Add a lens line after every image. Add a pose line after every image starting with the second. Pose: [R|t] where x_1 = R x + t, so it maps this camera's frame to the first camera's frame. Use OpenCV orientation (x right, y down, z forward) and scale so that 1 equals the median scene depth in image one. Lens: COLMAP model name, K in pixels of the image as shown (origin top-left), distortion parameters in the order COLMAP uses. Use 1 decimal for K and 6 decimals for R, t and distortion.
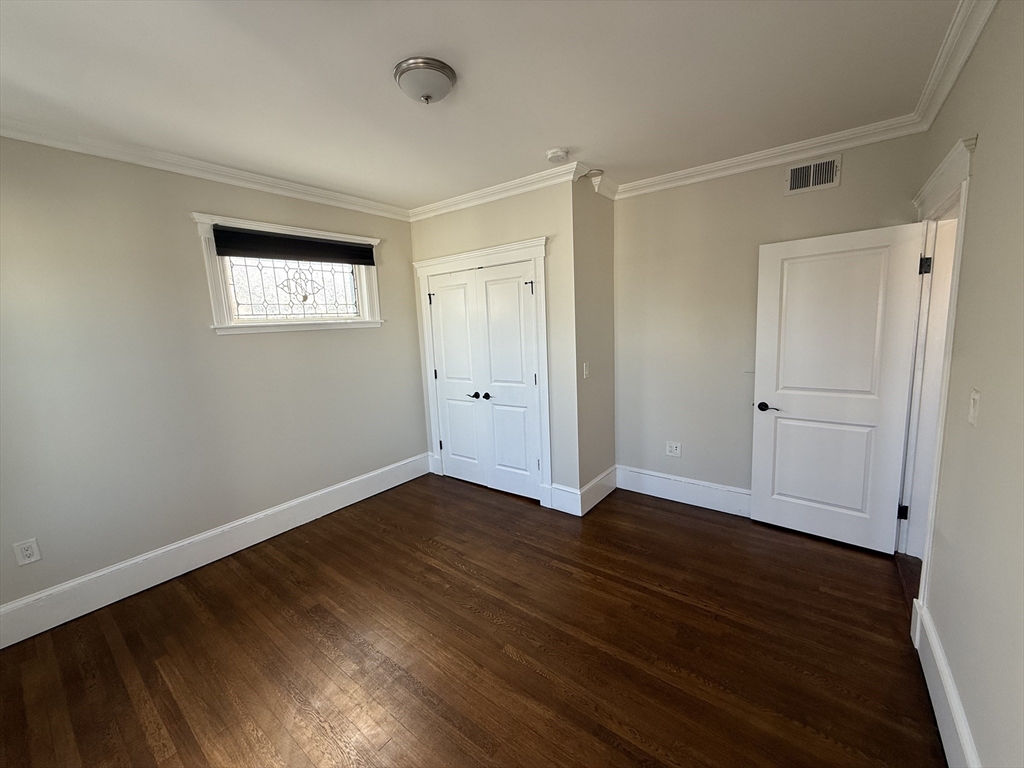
lens RADIAL K [[408.5, 0, 509.7], [0, 408.5, 384.1], [0, 0, 1]] dist [-0.000849, 0.000111]
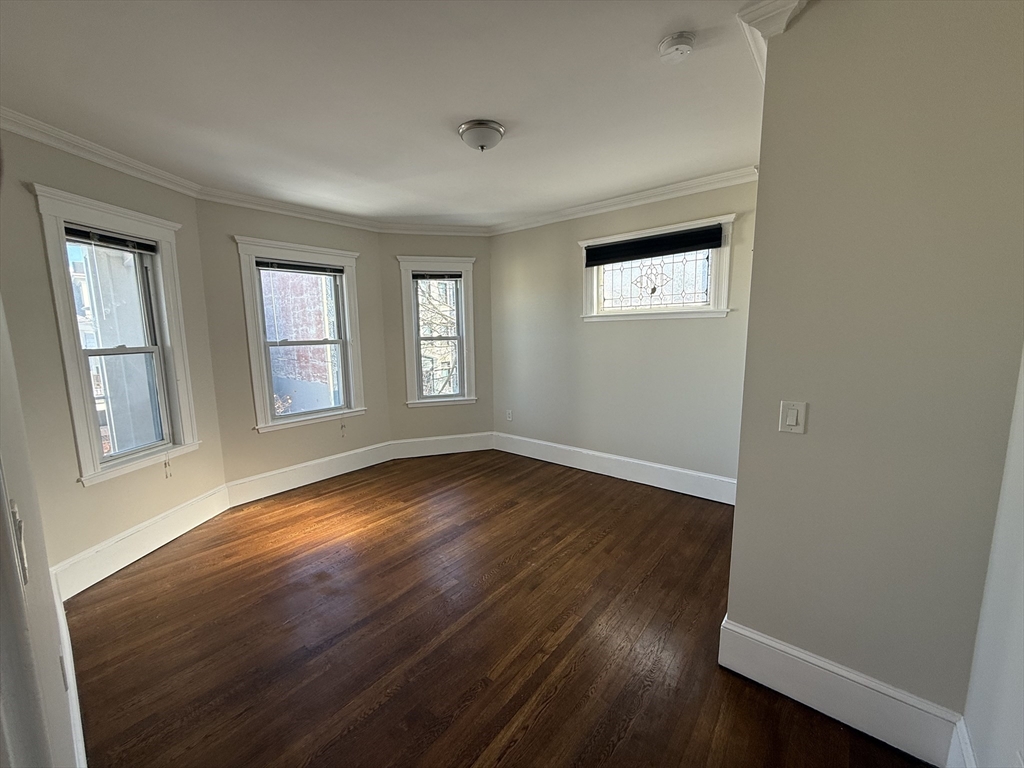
lens RADIAL K [[408.5, 0, 509.7], [0, 408.5, 384.1], [0, 0, 1]] dist [-0.000849, 0.000111]
pose [[-0.043864, 0.182578, -0.982212, 0.774121], [-0.126552, 0.974223, 0.186744, -0.139642], [0.990990, 0.132493, -0.019628, 0.774828]]
